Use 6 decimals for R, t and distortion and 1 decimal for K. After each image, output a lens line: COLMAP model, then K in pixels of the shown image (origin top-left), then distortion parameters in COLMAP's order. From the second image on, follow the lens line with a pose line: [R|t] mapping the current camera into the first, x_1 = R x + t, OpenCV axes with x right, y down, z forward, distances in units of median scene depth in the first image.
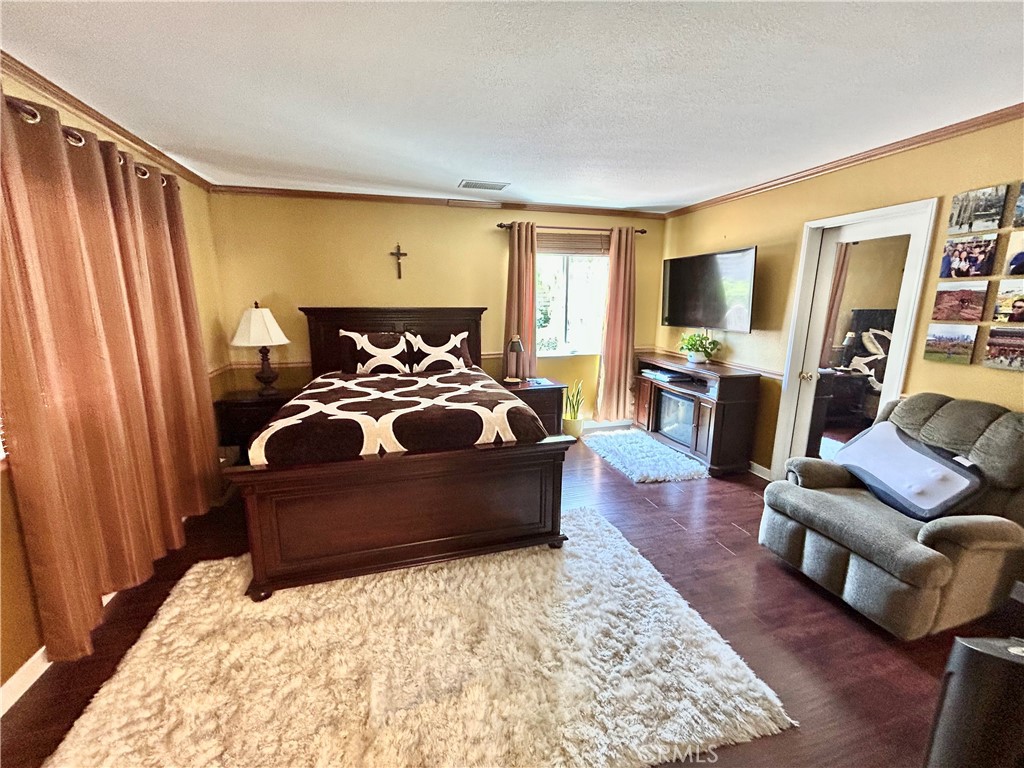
lens RADIAL K [[415.0, 0, 506.9], [0, 415.0, 382.8], [0, 0, 1]] dist [-0.002571, 0.000227]
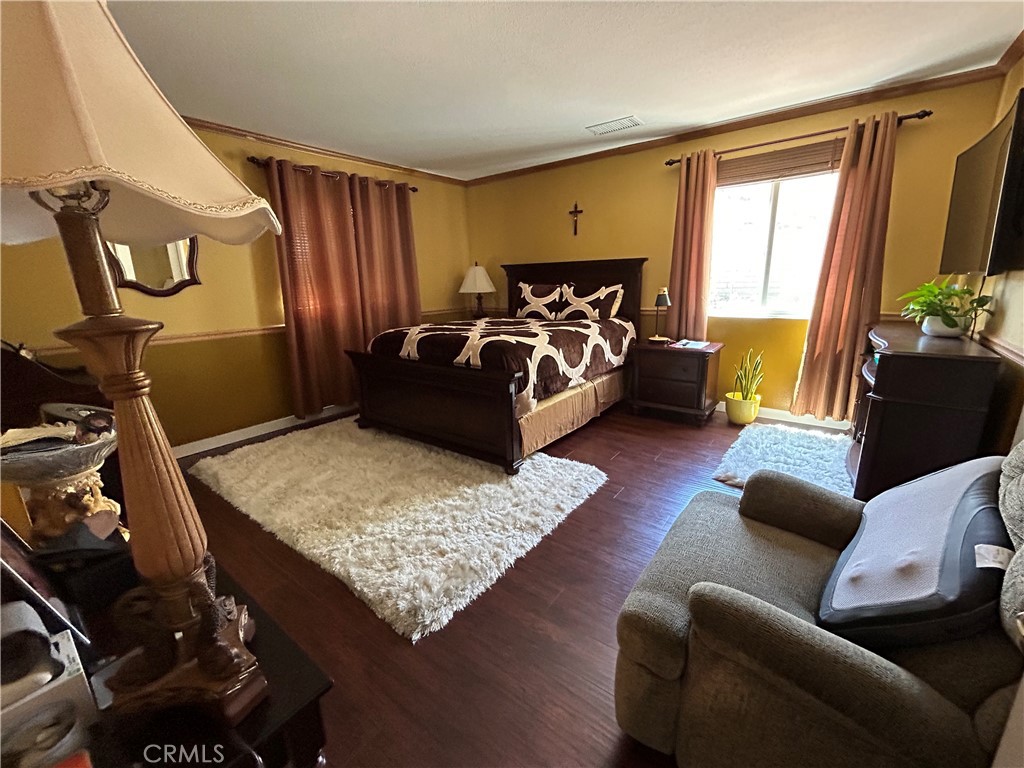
lens RADIAL K [[415.0, 0, 509.4], [0, 415.0, 380.9], [0, 0, 1]] dist [-0.002571, 0.000227]
pose [[0.603508, 0.175749, -0.777747, 0.567901], [-0.127752, 0.984118, 0.123251, 0.015094], [0.787056, 0.024976, 0.616376, 0.202934]]
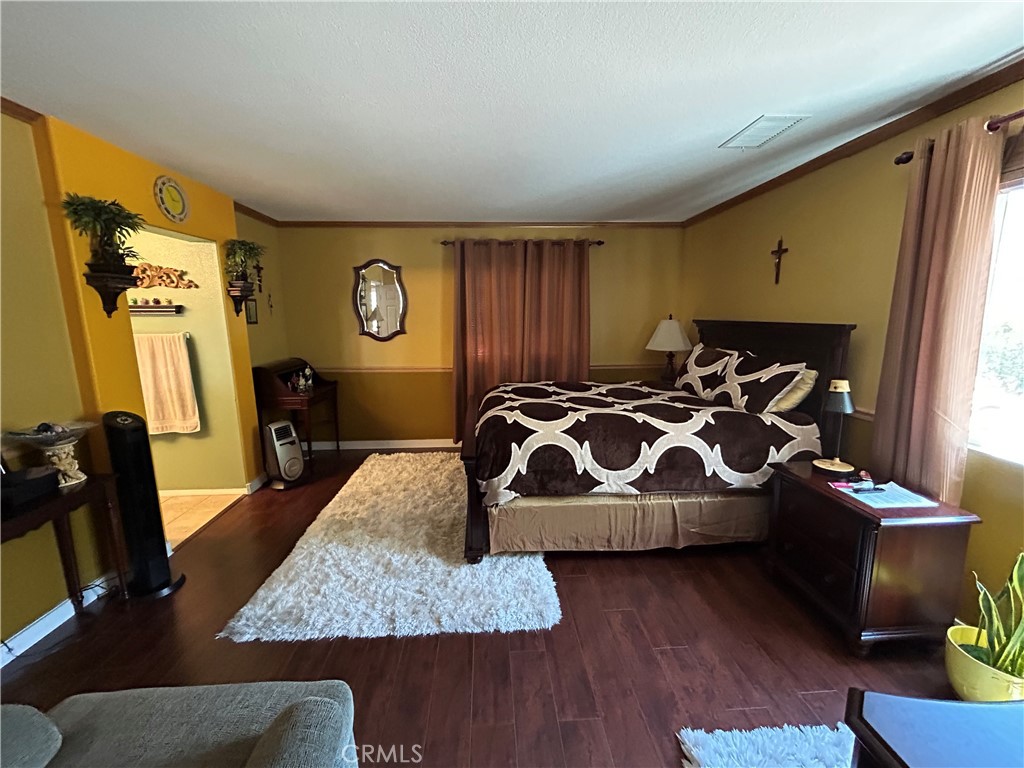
lens RADIAL K [[415.0, 0, 511.9], [0, 415.0, 381.8], [0, 0, 1]] dist [-0.002571, 0.000227]
pose [[-0.211726, 0.159803, -0.964176, 0.614840], [-0.182395, 0.962748, 0.199619, -0.145194], [0.960158, 0.218126, -0.174692, 0.724924]]
